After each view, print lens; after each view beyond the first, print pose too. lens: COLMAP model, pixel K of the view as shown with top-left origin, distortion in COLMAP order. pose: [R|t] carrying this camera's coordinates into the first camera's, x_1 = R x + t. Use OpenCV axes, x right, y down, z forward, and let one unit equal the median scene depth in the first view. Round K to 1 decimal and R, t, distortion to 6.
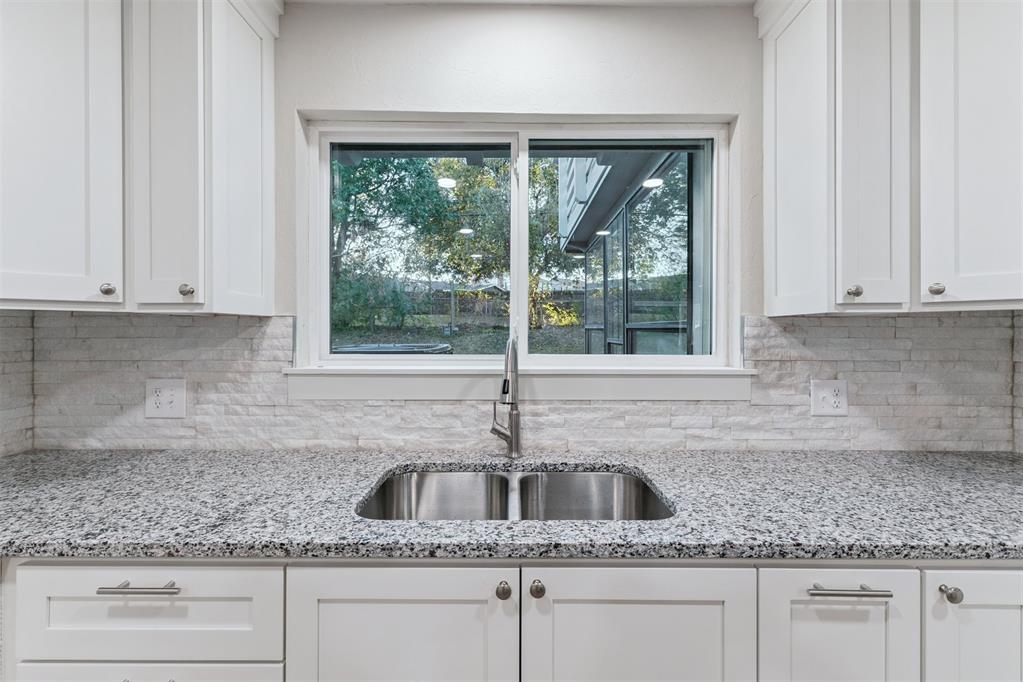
lens RADIAL K [[439.7, 0, 506.4], [0, 439.7, 331.3], [0, 0, 1]] dist [0.008680, 0.000266]
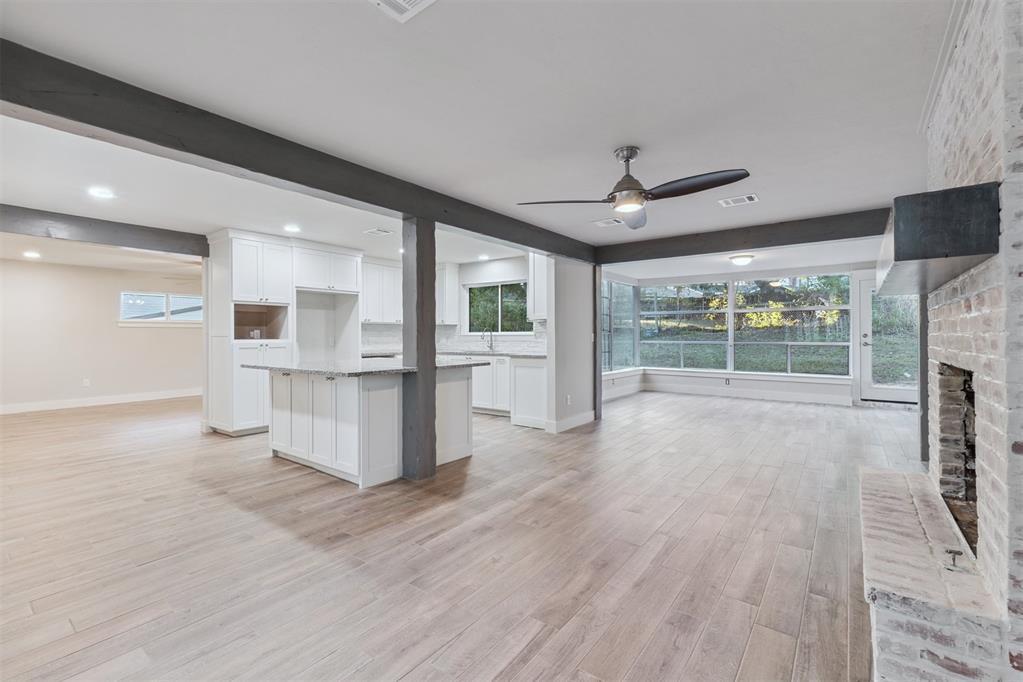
lens RADIAL K [[439.7, 0, 495.6], [0, 439.7, 336.1], [0, 0, 1]] dist [0.008680, 0.000266]
pose [[0.793630, -0.003518, -0.608391, 3.011563], [0.002286, 0.999993, -0.002800, 0.116069], [0.608397, 0.000831, 0.793632, -2.877386]]
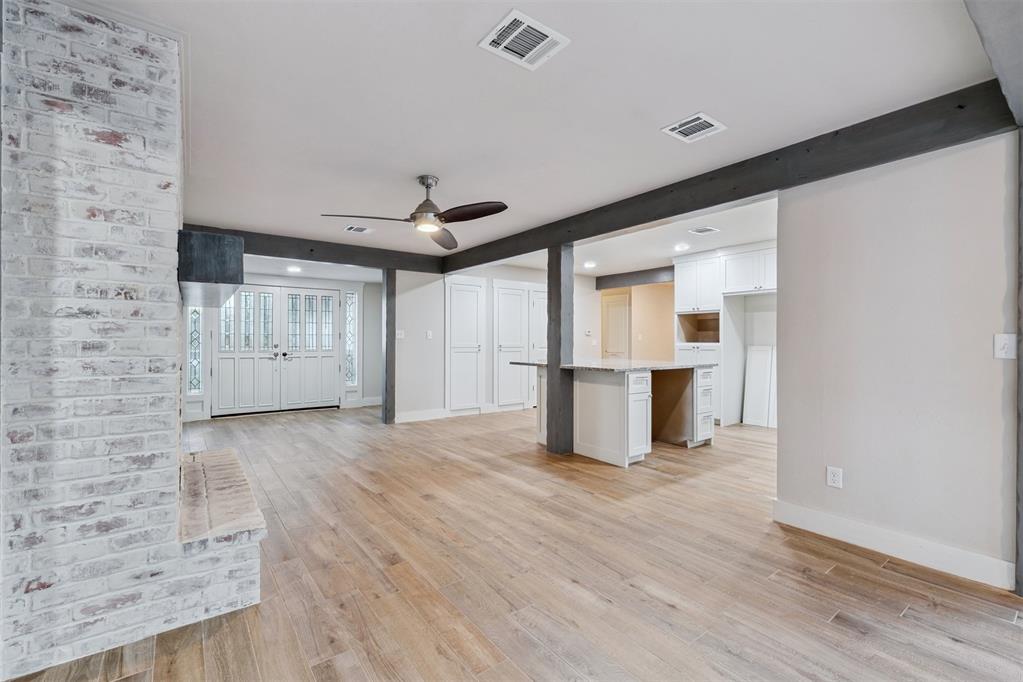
lens RADIAL K [[439.7, 0, 509.3], [0, 439.7, 341.0], [0, 0, 1]] dist [0.008680, 0.000266]
pose [[-0.791659, -0.002064, -0.610959, 3.325693], [-0.004149, 0.999989, 0.001998, 0.112434], [0.610949, 0.004117, -0.791660, 1.078799]]
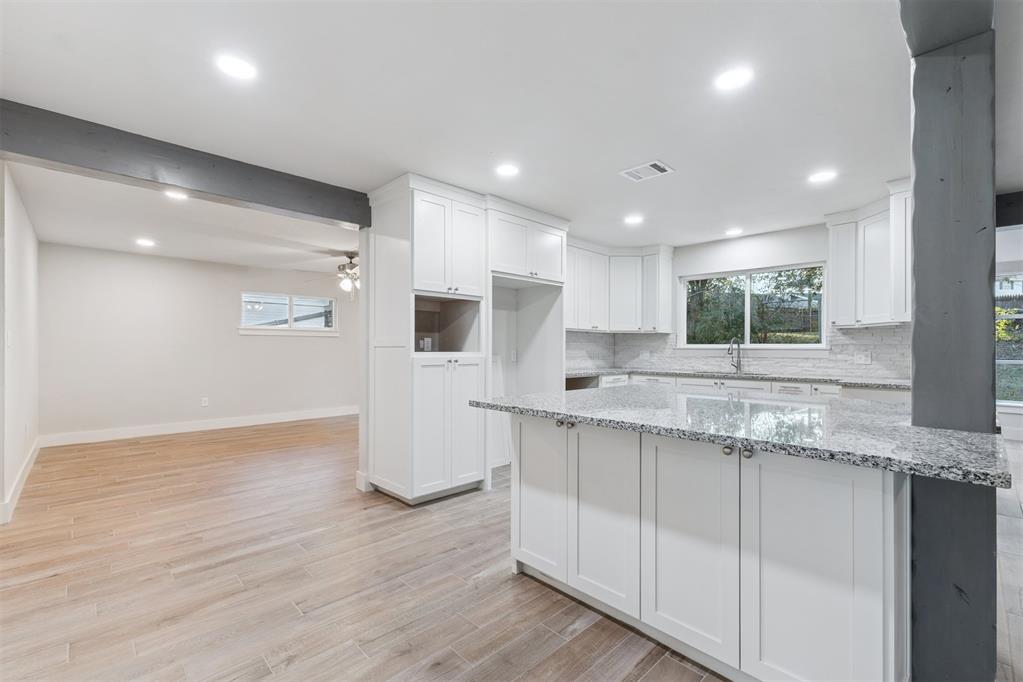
lens RADIAL K [[439.7, 0, 506.0], [0, 439.7, 349.3], [0, 0, 1]] dist [0.008680, 0.000266]
pose [[0.697401, 0.002971, -0.716675, 1.156190], [-0.006906, 0.999973, -0.002576, 0.119214], [0.716648, 0.006746, 0.697402, -2.570172]]
